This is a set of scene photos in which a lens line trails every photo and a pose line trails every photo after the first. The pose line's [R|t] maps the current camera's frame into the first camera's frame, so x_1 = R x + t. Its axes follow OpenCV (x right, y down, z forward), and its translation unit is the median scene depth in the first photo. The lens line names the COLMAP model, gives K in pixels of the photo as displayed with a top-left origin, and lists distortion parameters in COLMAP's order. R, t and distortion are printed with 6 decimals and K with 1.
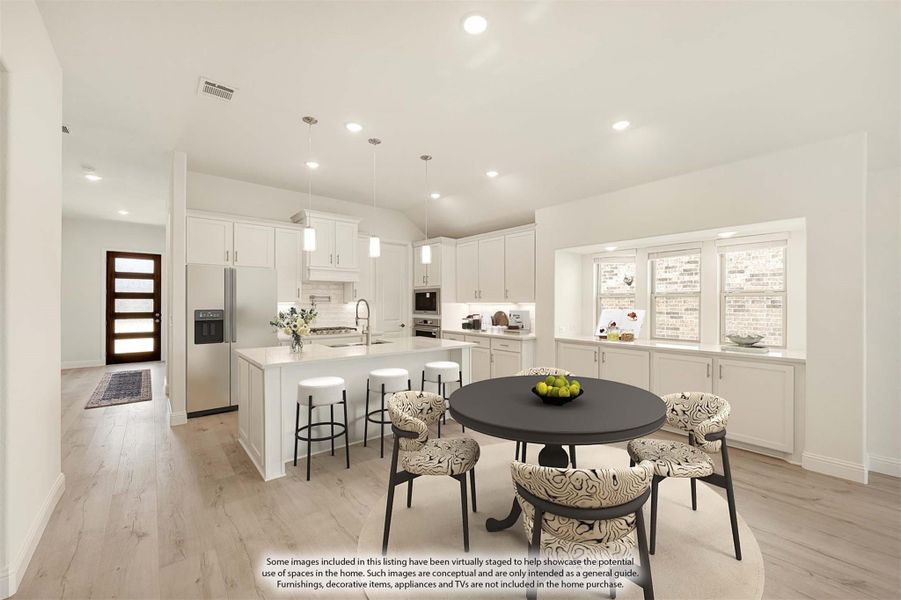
lens RADIAL K [[357.9, 0, 452.0], [0, 357.9, 300.7], [0, 0, 1]] dist [-0.006141, -0.000263]
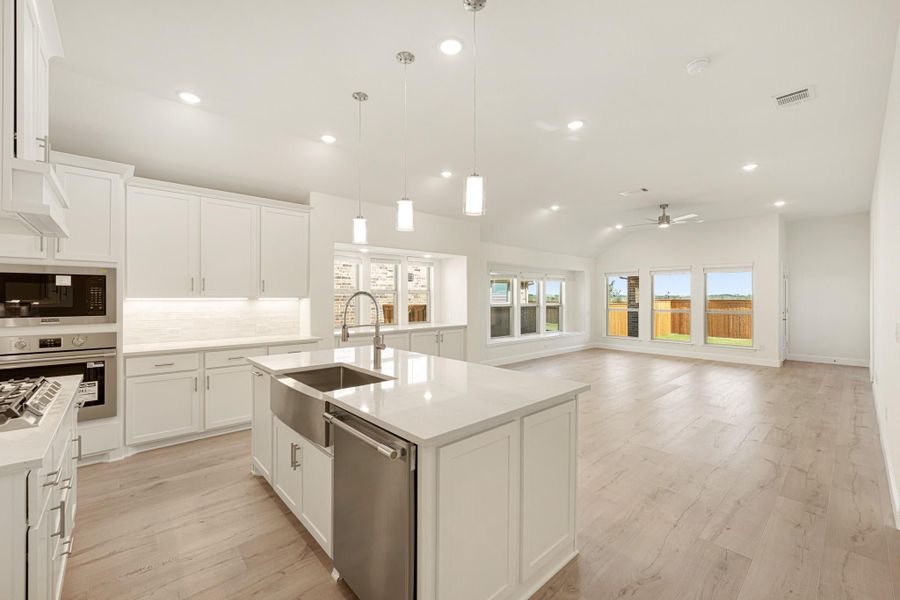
lens RADIAL K [[370.5, 0, 445.4], [0, 370.5, 296.7], [0, 0, 1]] dist [0.000313, -0.000776]
pose [[-0.035510, 0.000750, 0.999369, -0.660500], [-0.005085, 0.999987, -0.000931, 0.002256], [-0.999356, -0.005115, -0.035505, 0.684311]]
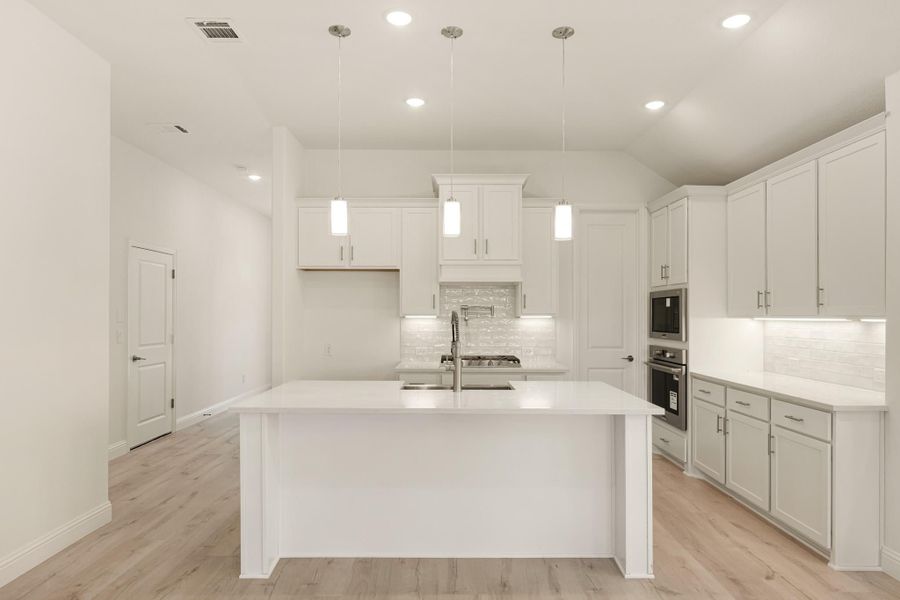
lens RADIAL K [[543.2, 0, 451.3], [0, 543.2, 311.8], [0, 0, 1]] dist [0.012698, -0.002365]
pose [[0.768275, -0.001560, -0.640118, 0.242902], [-0.000208, 0.999996, -0.002688, 0.000115], [0.640120, 0.002198, 0.768272, 0.241718]]
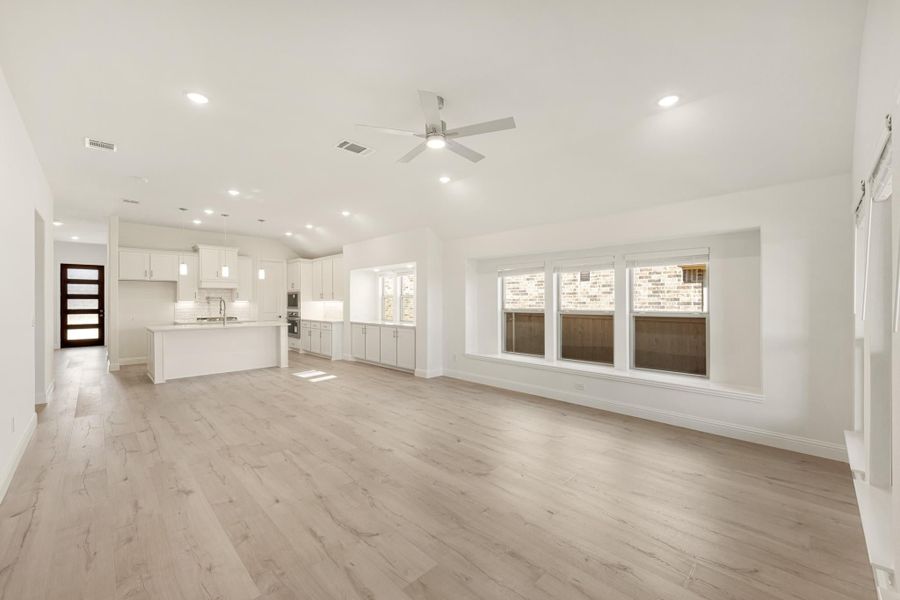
lens RADIAL K [[357.5, 0, 451.8], [0, 357.5, 300.8], [0, 0, 1]] dist [-0.006141, -0.000263]
pose [[0.996277, -0.002503, 0.086169, 0.580599], [0.002241, 0.999993, 0.003137, 0.000461], [-0.086177, -0.002932, 0.996276, -0.695910]]
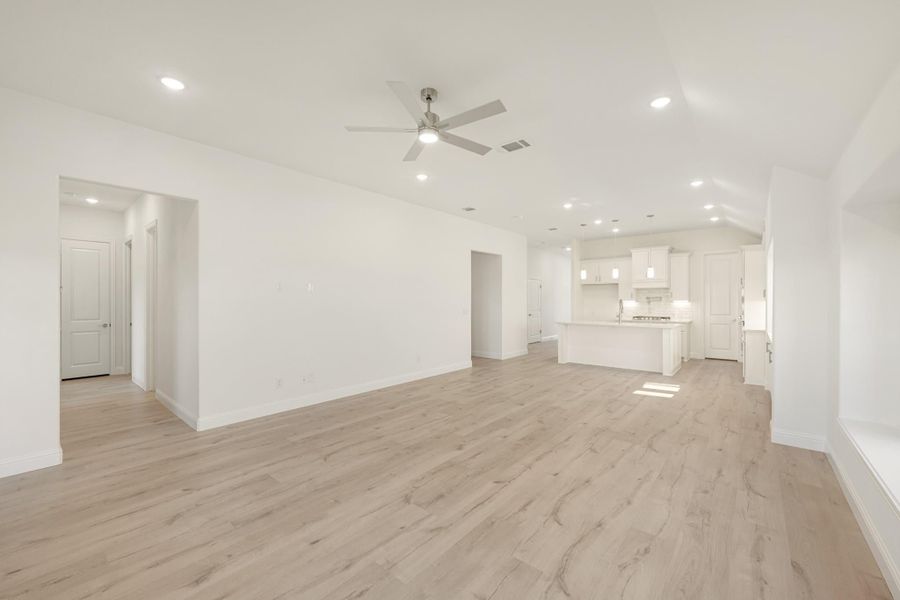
lens RADIAL K [[357.5, 0, 451.7], [0, 357.5, 309.2], [0, 0, 1]] dist [-0.006141, -0.000263]
pose [[0.173037, 0.021031, -0.984691, 1.146537], [0.004003, 0.999749, 0.022056, 0.002643], [0.984907, -0.007758, 0.172910, -0.181421]]
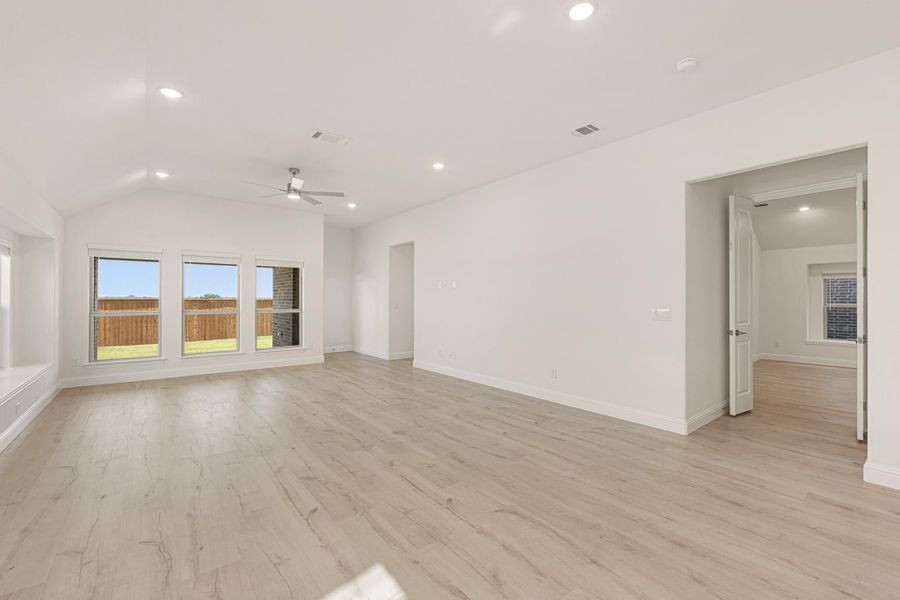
lens RADIAL K [[376.8, 0, 454.3], [0, 376.8, 298.9], [0, 0, 1]] dist [-0.009444, -0.001188]
pose [[-0.999942, -0.006663, 0.008453, 0.176606], [-0.006746, 0.999929, -0.009833, 0.022725], [-0.008387, -0.009889, -0.999916, 0.853444]]
